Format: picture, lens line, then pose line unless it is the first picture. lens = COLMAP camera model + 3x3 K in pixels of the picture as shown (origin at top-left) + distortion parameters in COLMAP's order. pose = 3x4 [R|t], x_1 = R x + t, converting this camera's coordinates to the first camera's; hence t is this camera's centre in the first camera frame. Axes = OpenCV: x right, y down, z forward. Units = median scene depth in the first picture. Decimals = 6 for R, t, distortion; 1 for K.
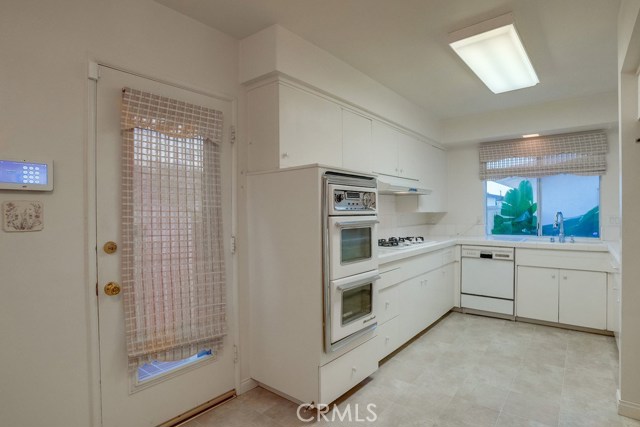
lens RADIAL K [[336.4, 0, 319.6], [0, 336.4, 210.4], [0, 0, 1]] dist [-0.003461, 0.000097]
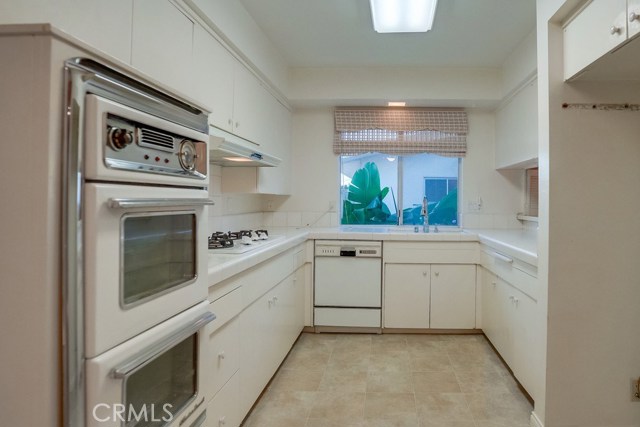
lens RADIAL K [[334.3, 0, 341.6], [0, 334.3, 202.2], [0, 0, 1]] dist [-0.075444, 0.034818]
pose [[0.787407, 0.022870, 0.616010, 0.025775], [-0.022893, 0.999707, -0.007852, 0.029990], [-0.616009, -0.007920, 0.787700, 0.458991]]
